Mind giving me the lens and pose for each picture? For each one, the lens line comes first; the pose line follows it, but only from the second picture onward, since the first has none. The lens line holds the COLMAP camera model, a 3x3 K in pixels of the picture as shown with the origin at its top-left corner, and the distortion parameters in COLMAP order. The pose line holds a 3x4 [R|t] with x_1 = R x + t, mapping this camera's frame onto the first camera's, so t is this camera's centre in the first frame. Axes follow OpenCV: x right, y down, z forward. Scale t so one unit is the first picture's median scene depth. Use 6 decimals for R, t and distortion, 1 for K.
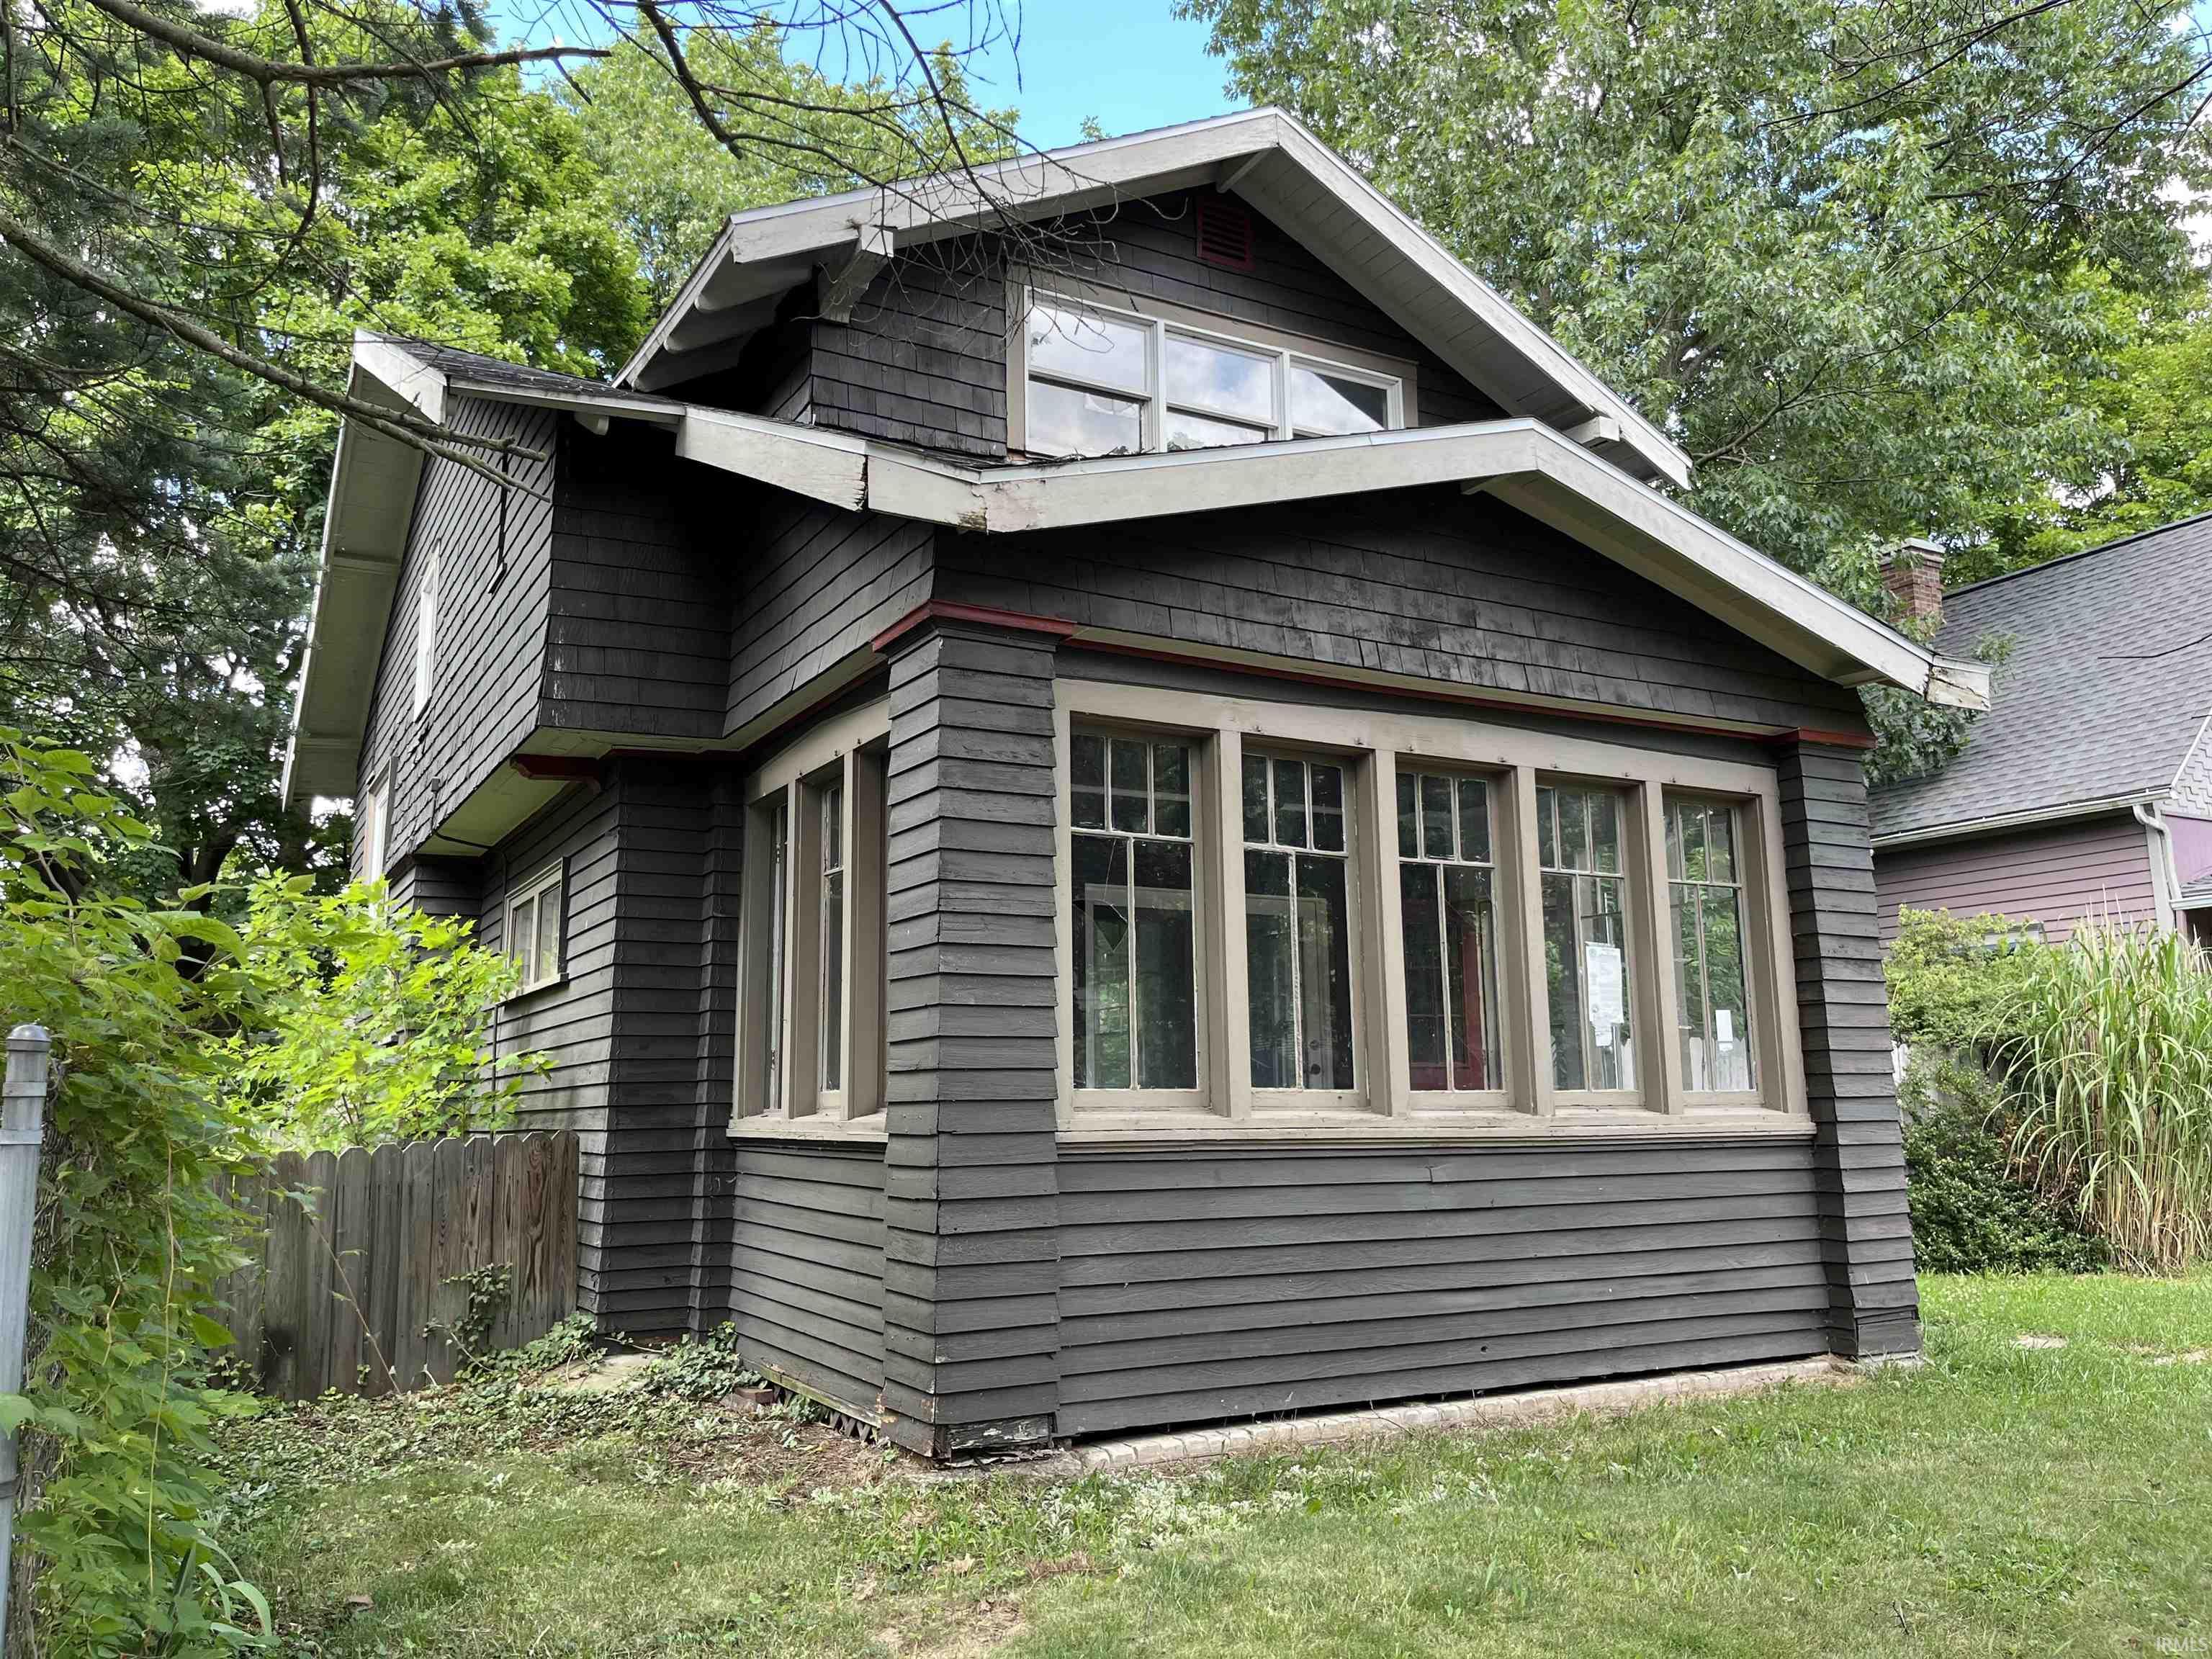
lens RADIAL K [[1724.7, 0, 1106.0], [0, 1724.7, 829.5], [0, 0, 1]] dist [-0.000066, -0.002065]
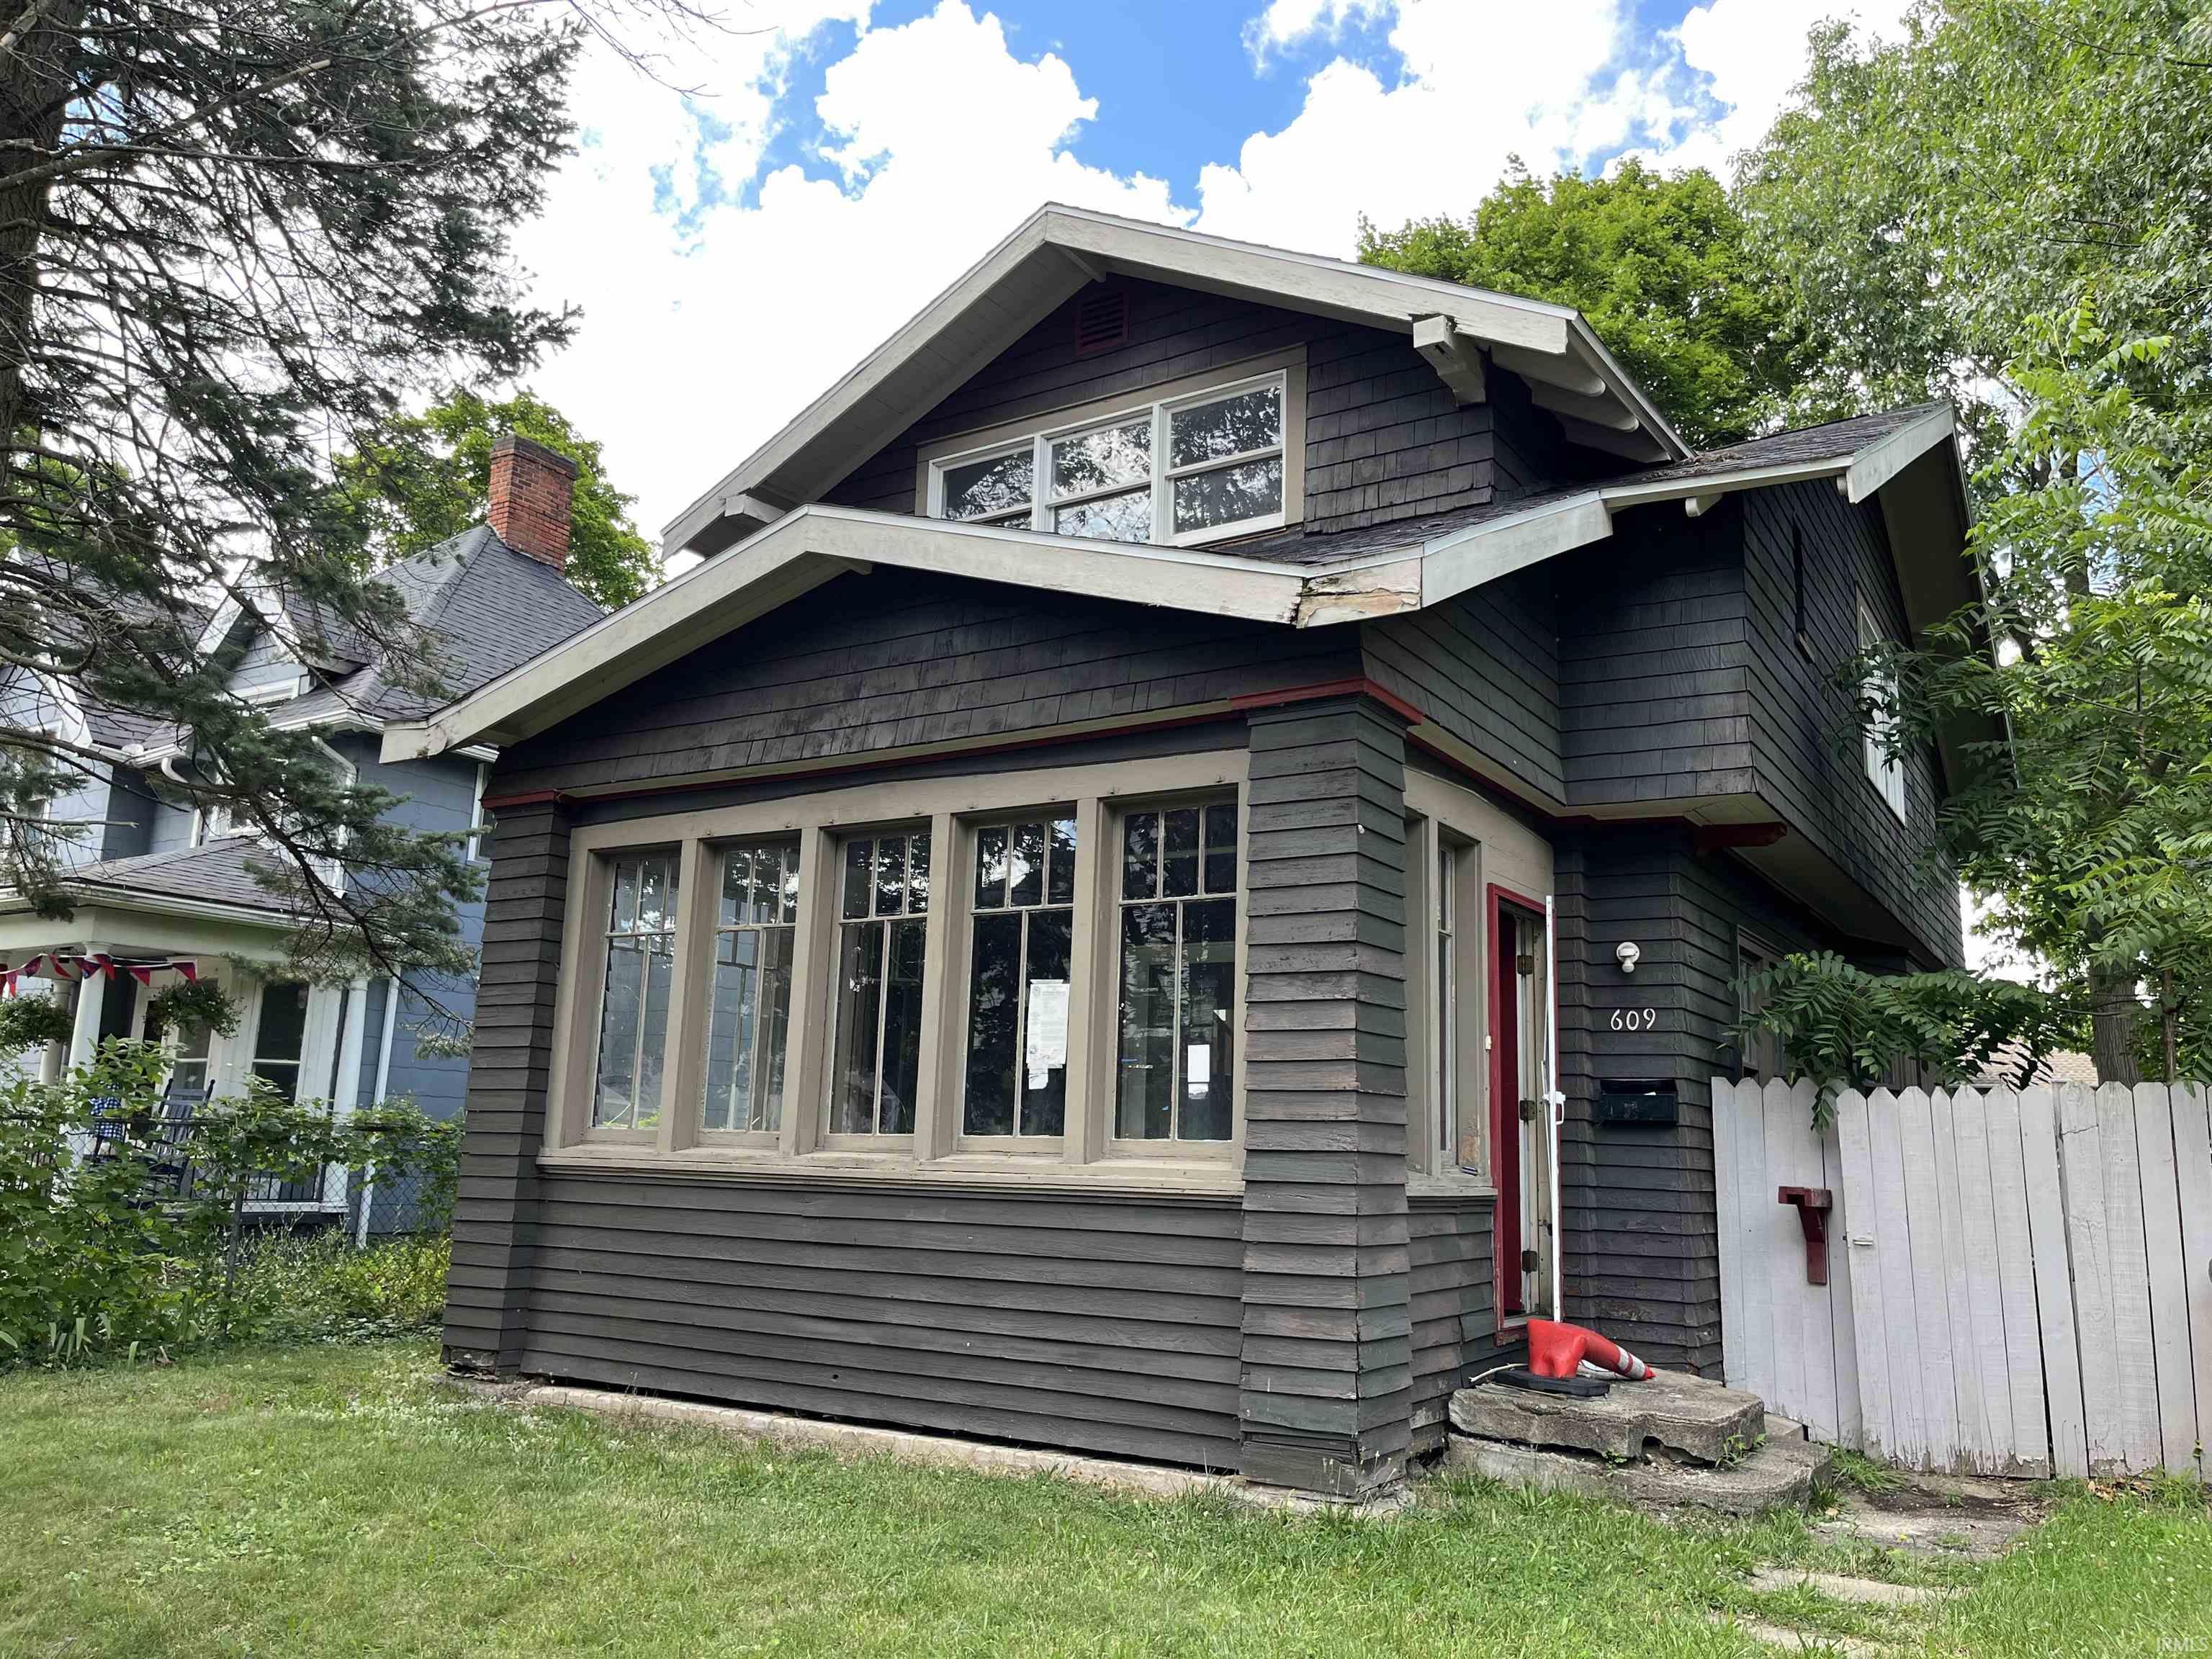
lens RADIAL K [[1655.9, 0, 1106.0], [0, 1655.9, 829.5], [0, 0, 1]] dist [-0.010646, -0.002024]
pose [[0.487597, -0.150593, -0.859983, 1.101385], [0.109538, 0.987780, -0.110865, 0.089202], [0.866170, -0.040144, 0.498135, 0.585120]]
